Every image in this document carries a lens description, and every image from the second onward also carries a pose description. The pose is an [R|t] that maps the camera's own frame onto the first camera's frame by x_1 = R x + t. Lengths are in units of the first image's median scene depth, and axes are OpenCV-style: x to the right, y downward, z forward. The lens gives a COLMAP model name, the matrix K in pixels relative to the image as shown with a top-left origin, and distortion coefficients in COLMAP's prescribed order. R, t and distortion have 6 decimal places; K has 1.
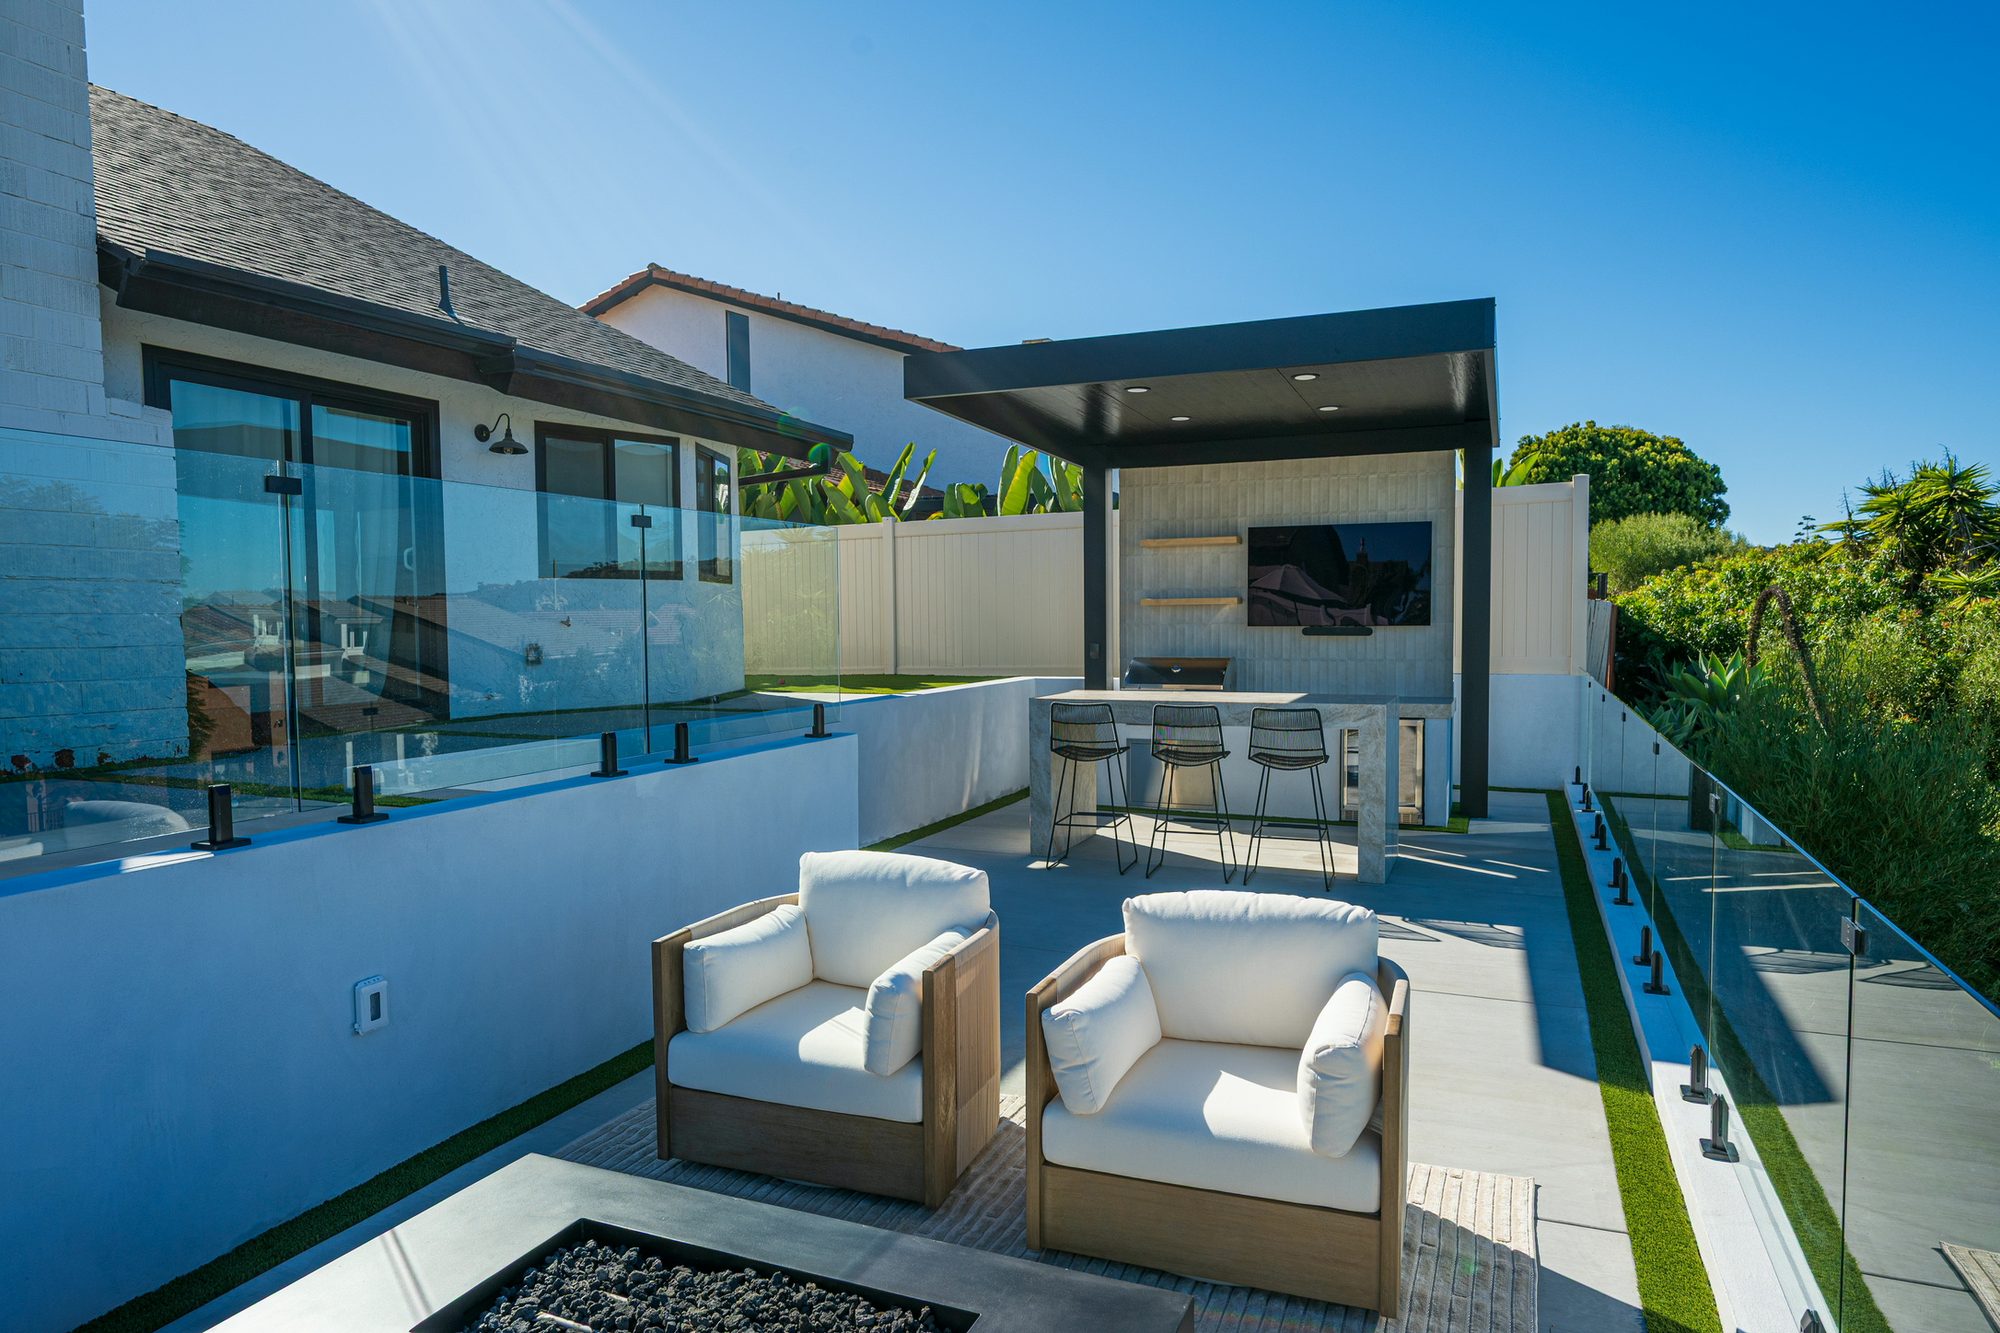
lens RADIAL K [[1213.1, 0, 1000.7], [0, 1213.1, 677.7], [0, 0, 1]] dist [-0.003815, 0.001151]
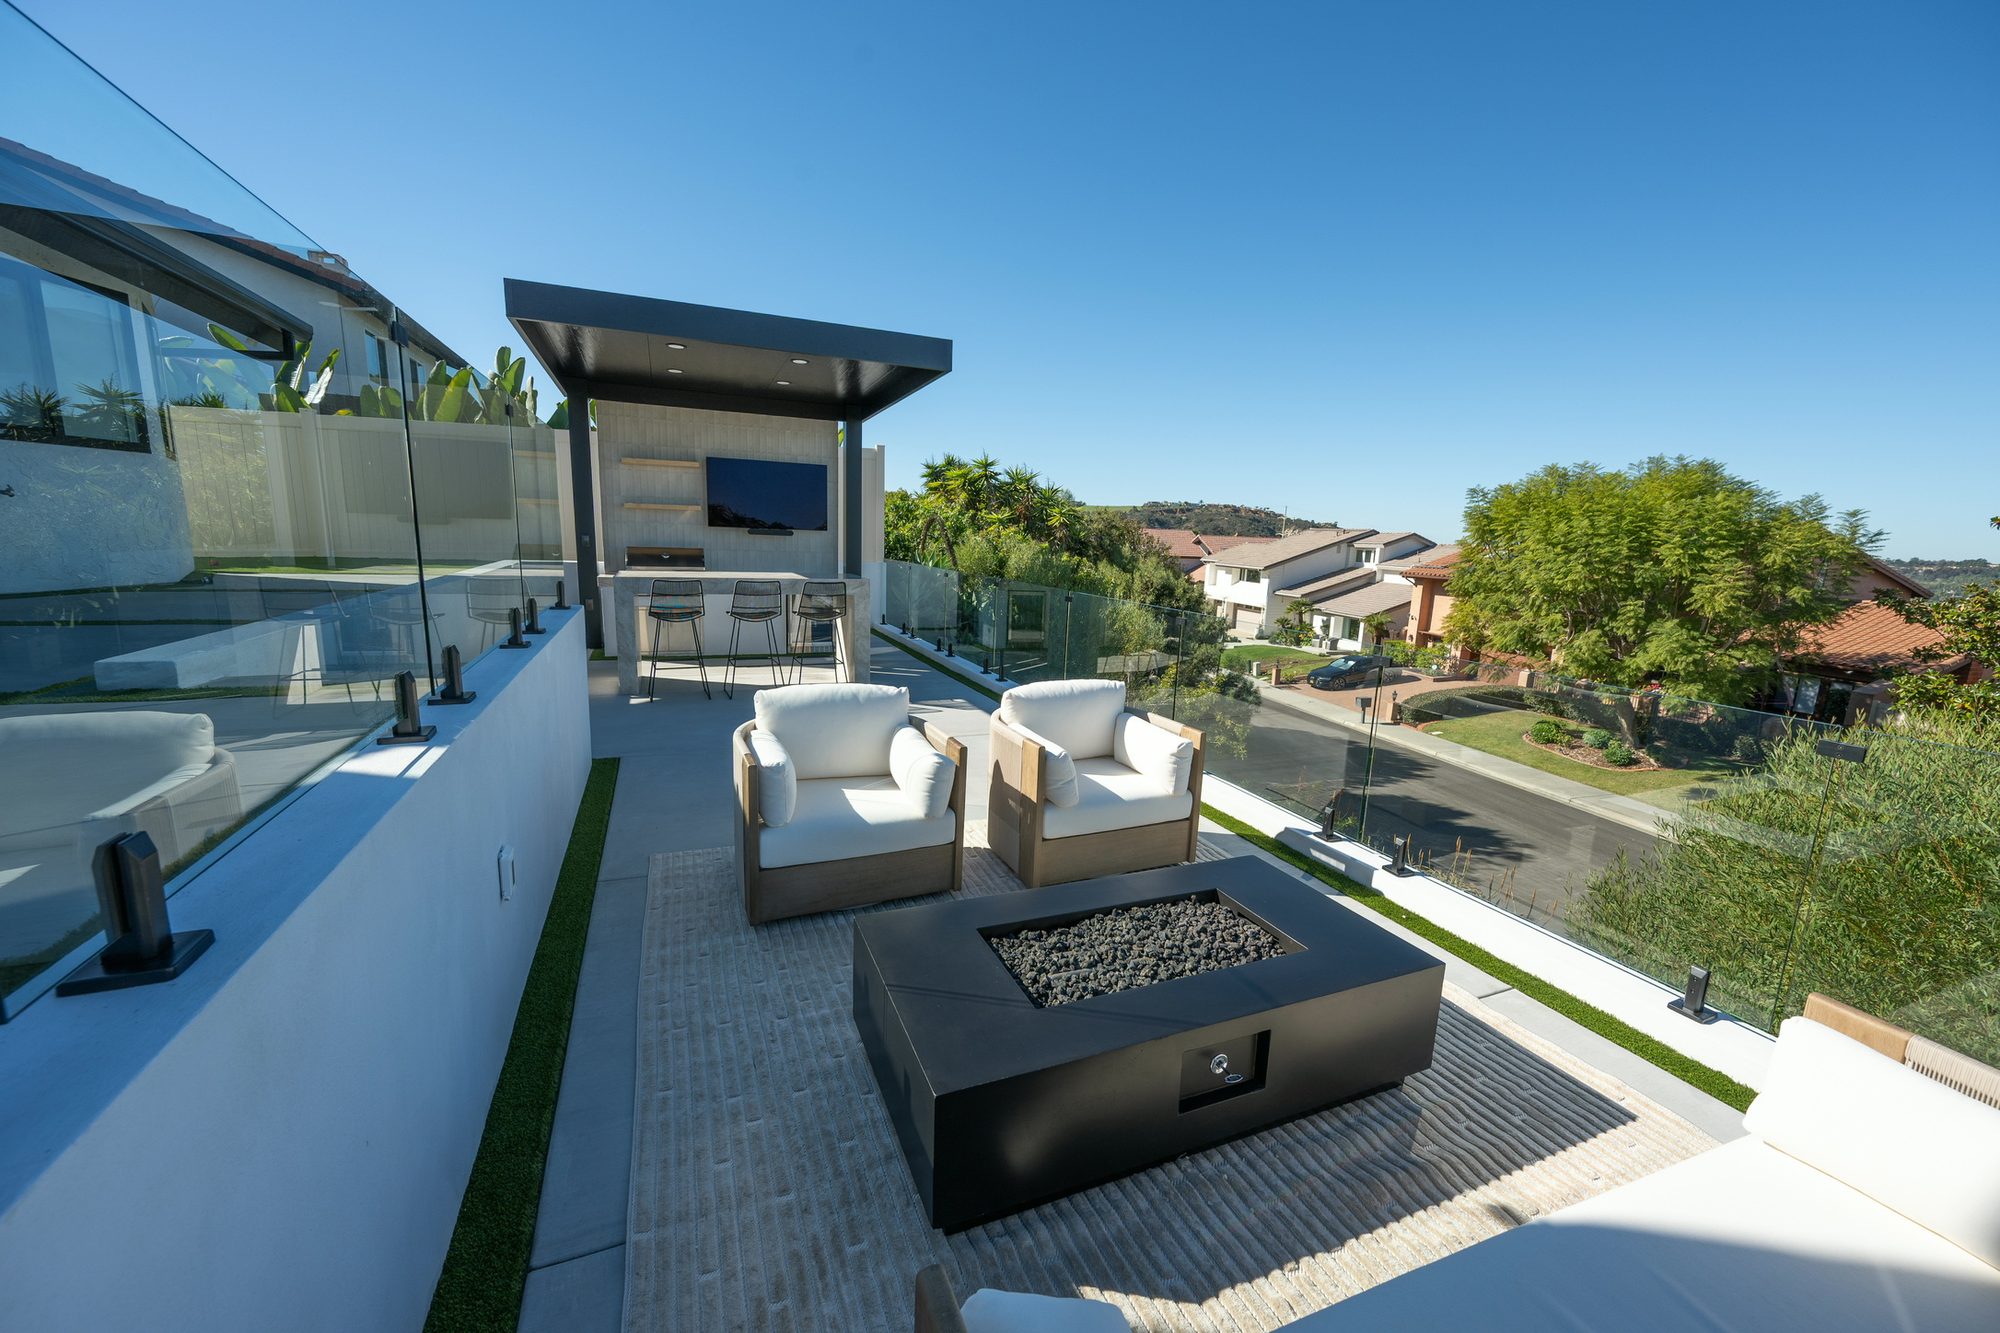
lens RADIAL K [[776.1, 0, 998.7], [0, 776.1, 680.3], [0, 0, 1]] dist [-0.001625, -0.000235]
pose [[0.699240, -0.099687, 0.707903, -0.231029], [-0.006778, 0.989261, 0.146003, 0.001911], [-0.714855, -0.106889, 0.691055, 0.086295]]
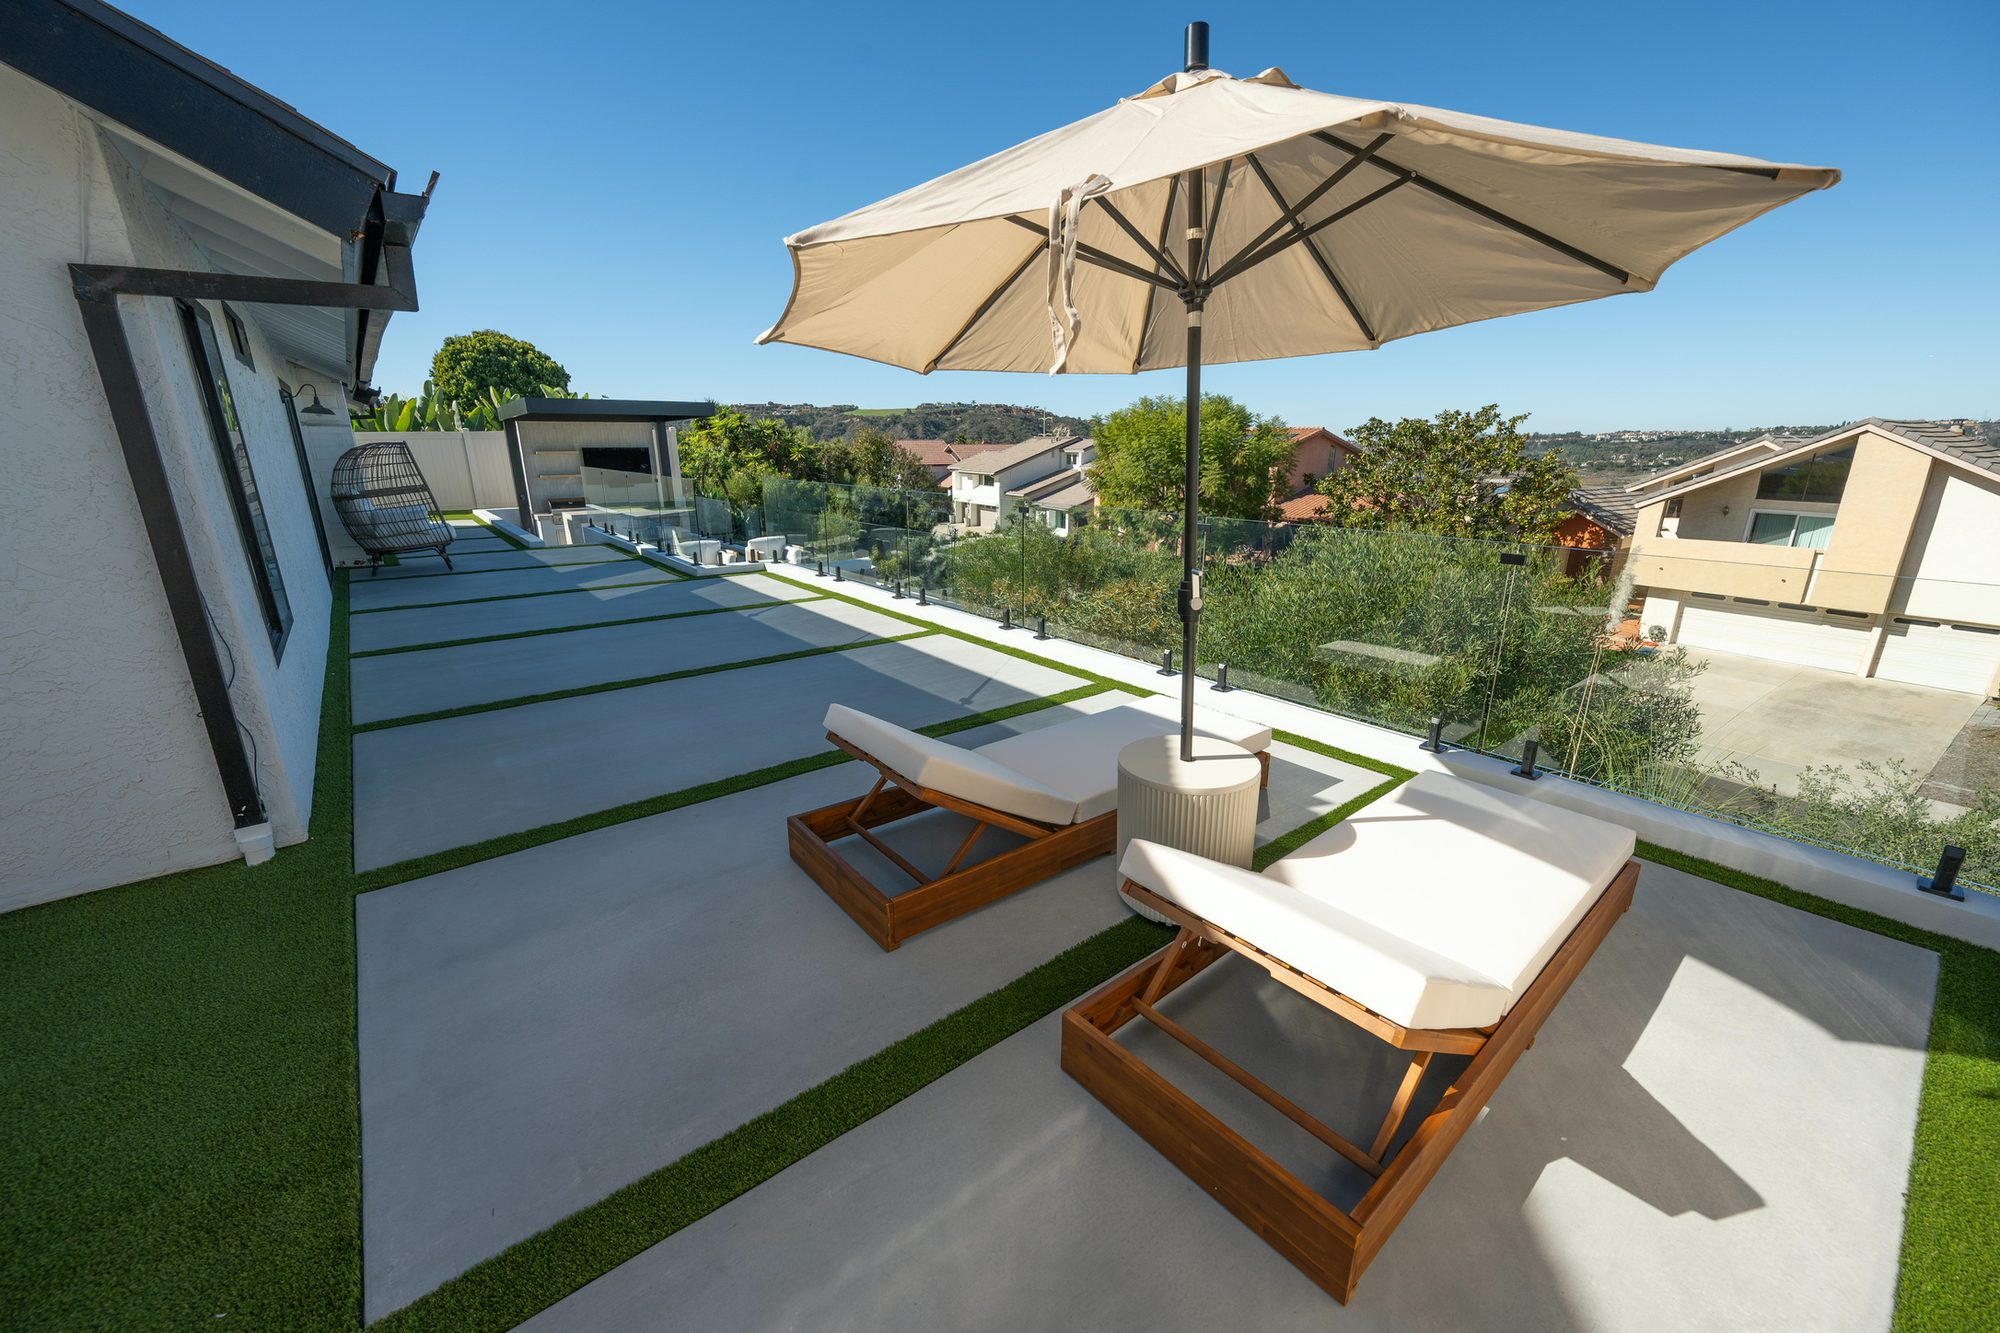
lens RADIAL K [[776.1, 0, 1003.5], [0, 776.1, 672.0], [0, 0, 1]] dist [-0.001625, -0.000235]
pose [[0.473127, -0.243757, 0.846601, -0.940930], [0.042108, 0.966119, 0.254637, -0.040883], [-0.879987, -0.084827, 0.467361, -0.685348]]
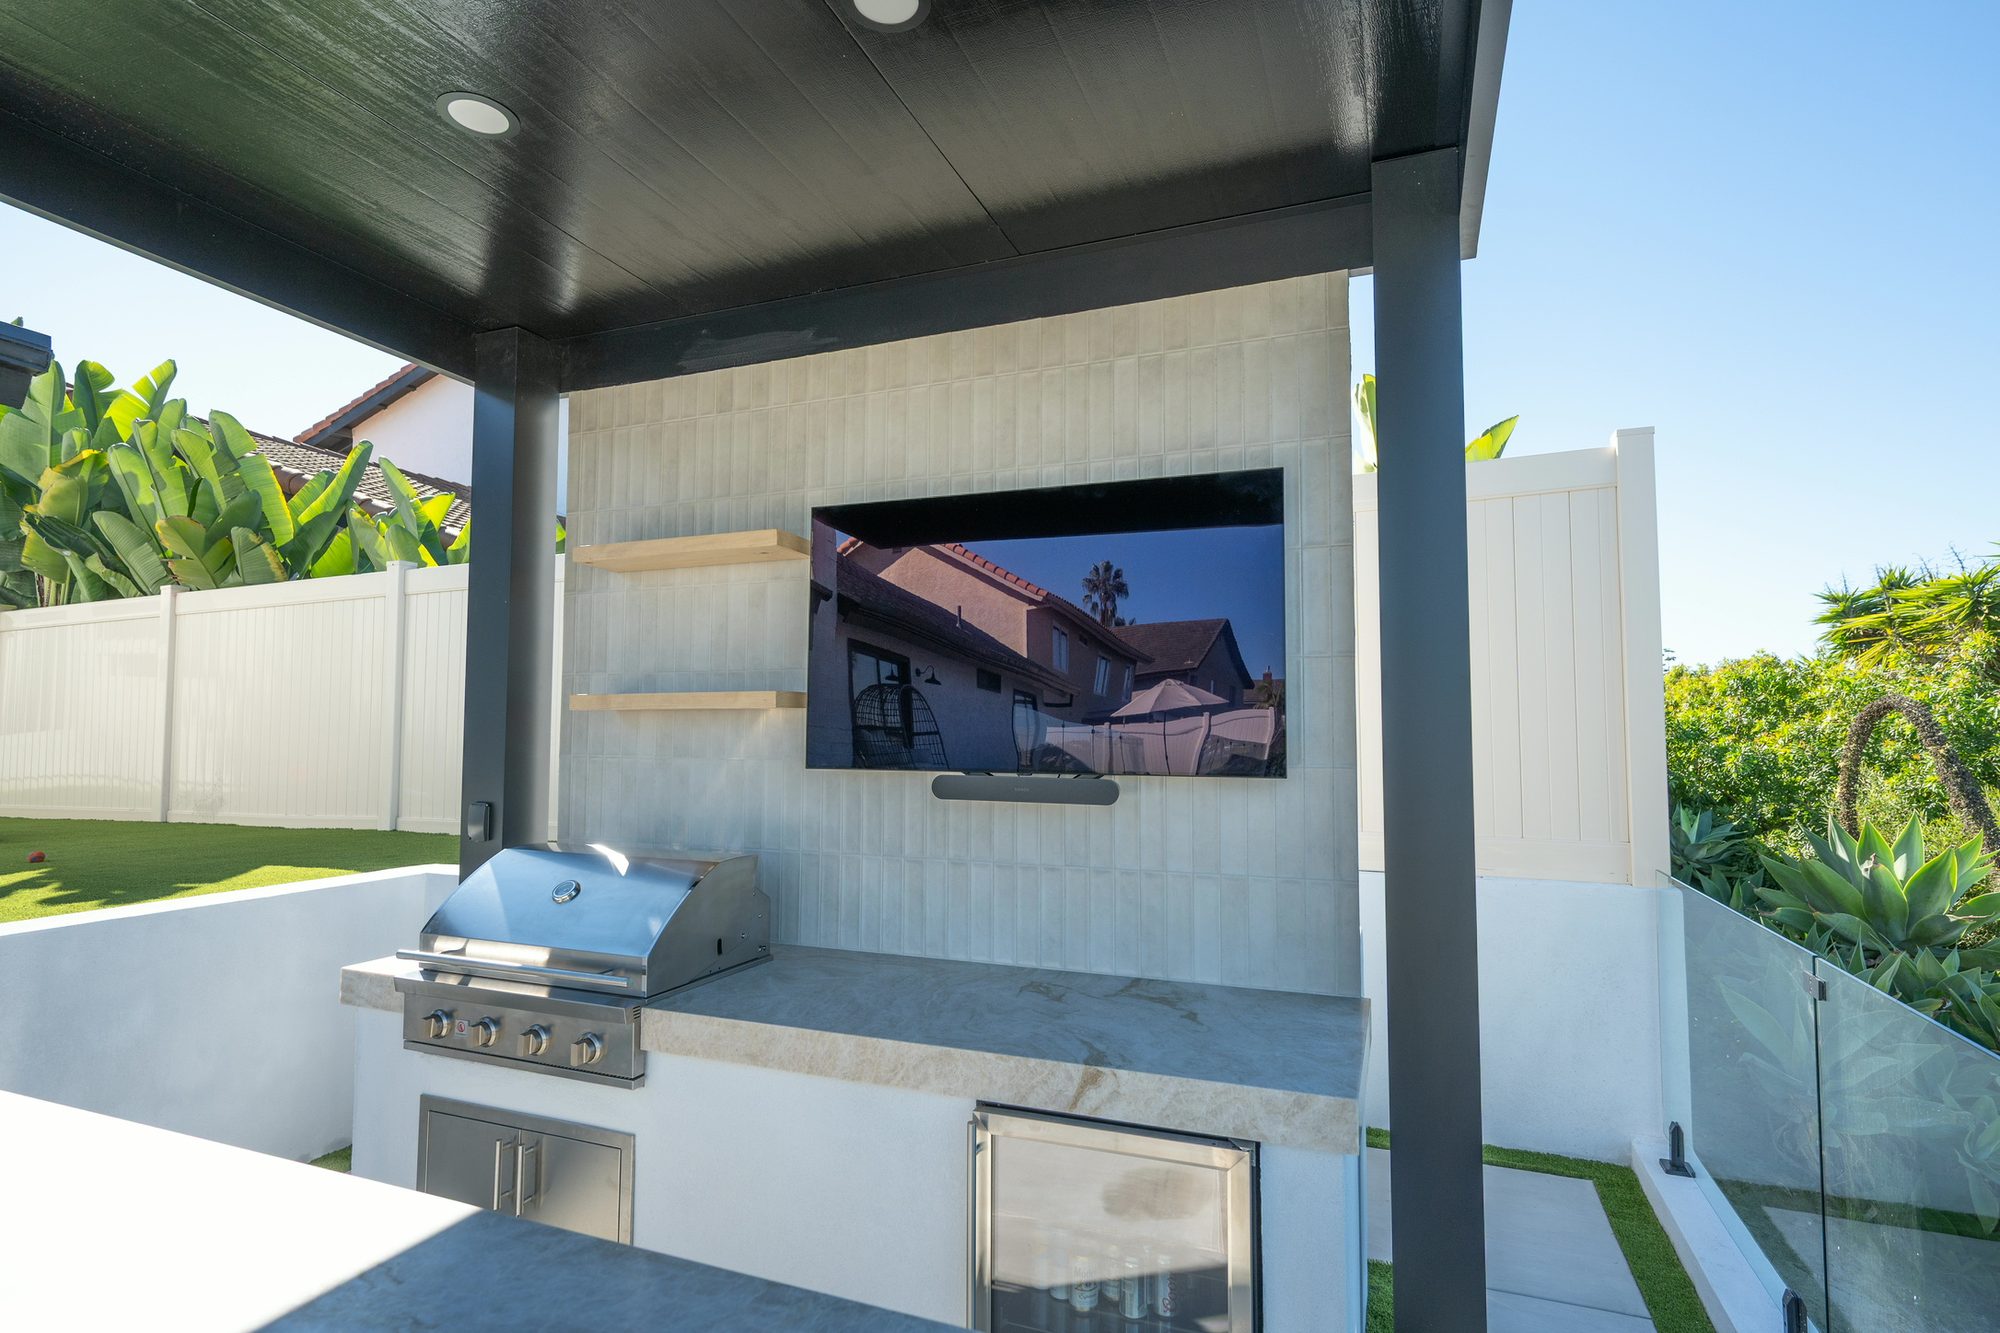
lens RADIAL K [[994.7, 0, 1005.7], [0, 994.7, 674.7], [0, 0, 1]] dist [0.000436, 0.000702]
pose [[0.999759, 0.012839, 0.017804, 0.258993], [-0.010903, 0.994427, -0.104866, -0.039792], [-0.019051, 0.104647, 0.994327, 0.692704]]
